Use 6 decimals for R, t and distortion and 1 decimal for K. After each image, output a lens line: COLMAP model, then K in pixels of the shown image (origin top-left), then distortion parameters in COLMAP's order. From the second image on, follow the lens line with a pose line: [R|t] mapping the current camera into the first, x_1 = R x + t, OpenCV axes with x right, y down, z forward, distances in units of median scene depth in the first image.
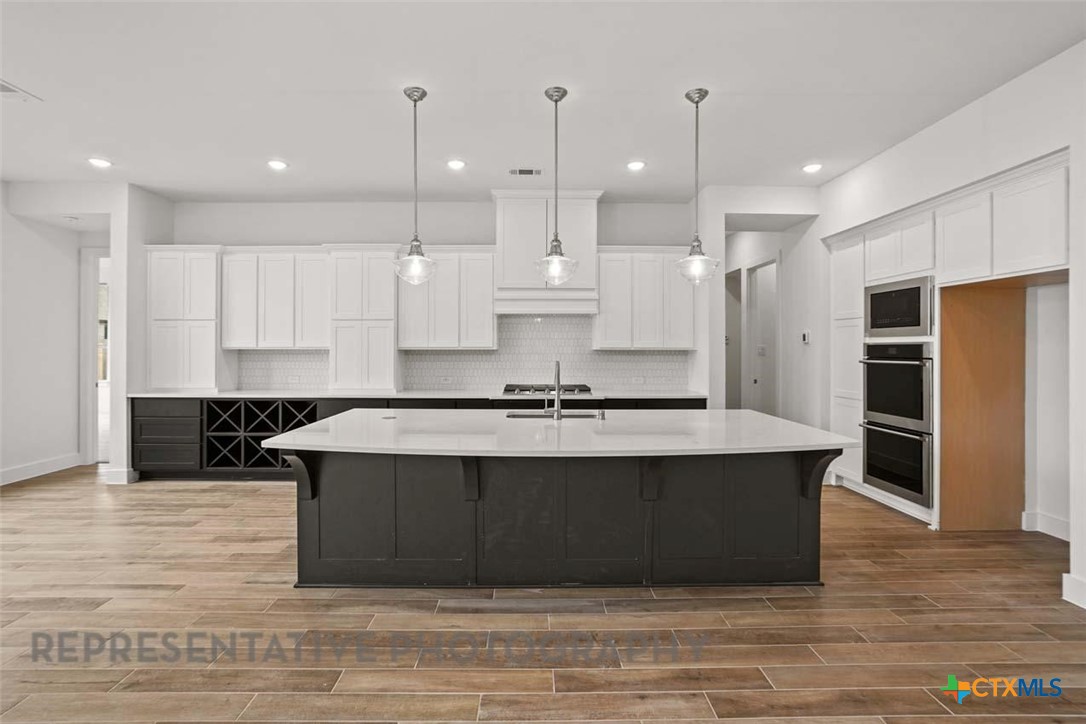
lens RADIAL K [[499.4, 0, 537.9], [0, 499.4, 348.6], [0, 0, 1]] dist [-0.027273, 0.010375]
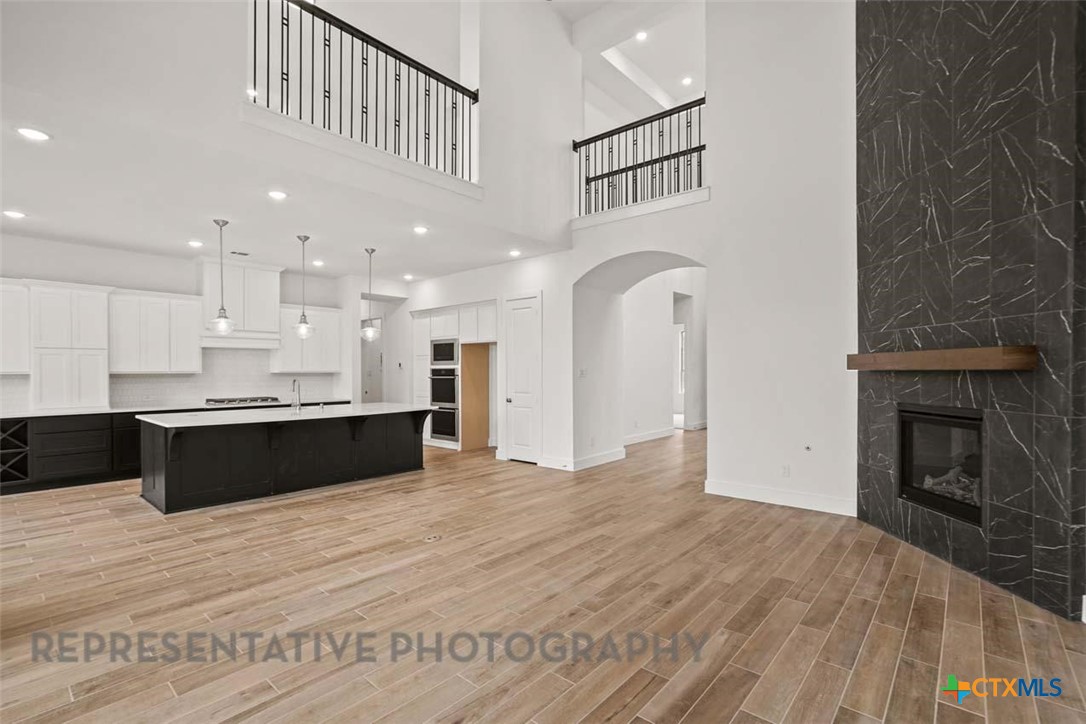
lens RADIAL K [[499.4, 0, 529.7], [0, 499.4, 369.8], [0, 0, 1]] dist [-0.027273, 0.010375]
pose [[0.677101, -0.003734, 0.735881, -0.647937], [0.007445, 0.999971, -0.001776, 0.002239], [-0.735853, 0.006682, 0.677109, -0.774489]]
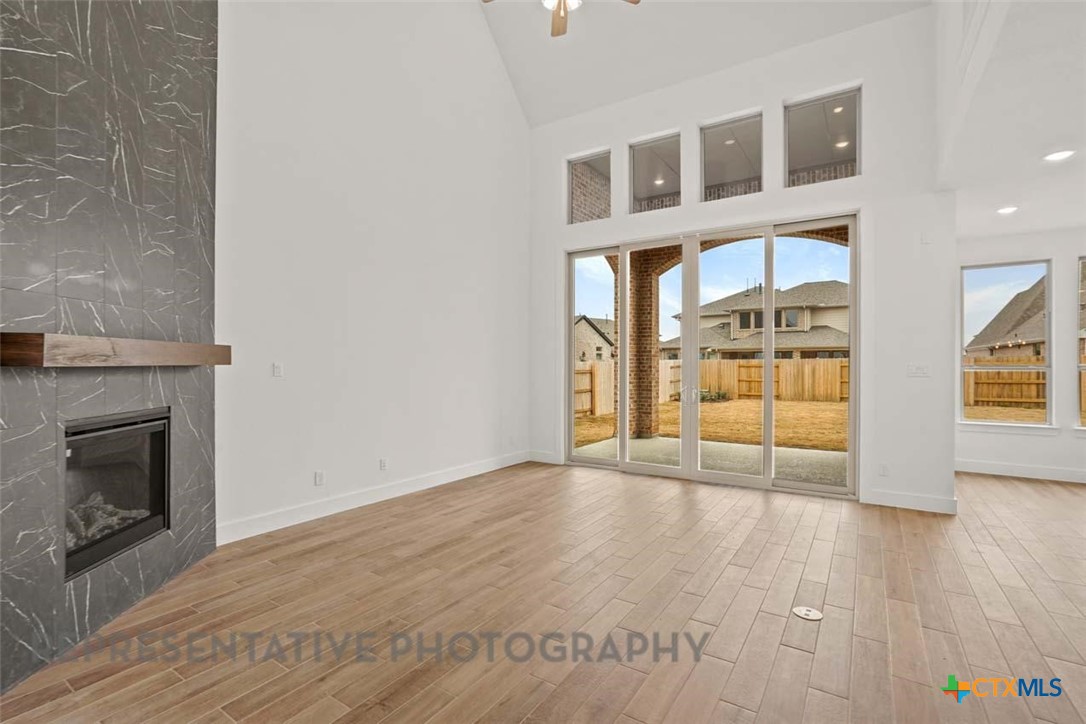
lens RADIAL K [[499.4, 0, 535.9], [0, 499.4, 362.4], [0, 0, 1]] dist [-0.027273, 0.010375]
pose [[-0.568064, -0.005151, -0.822968, 0.811164], [-0.007916, 0.999968, -0.000795, -0.002443], [0.822946, 0.006063, -0.568087, 0.183419]]
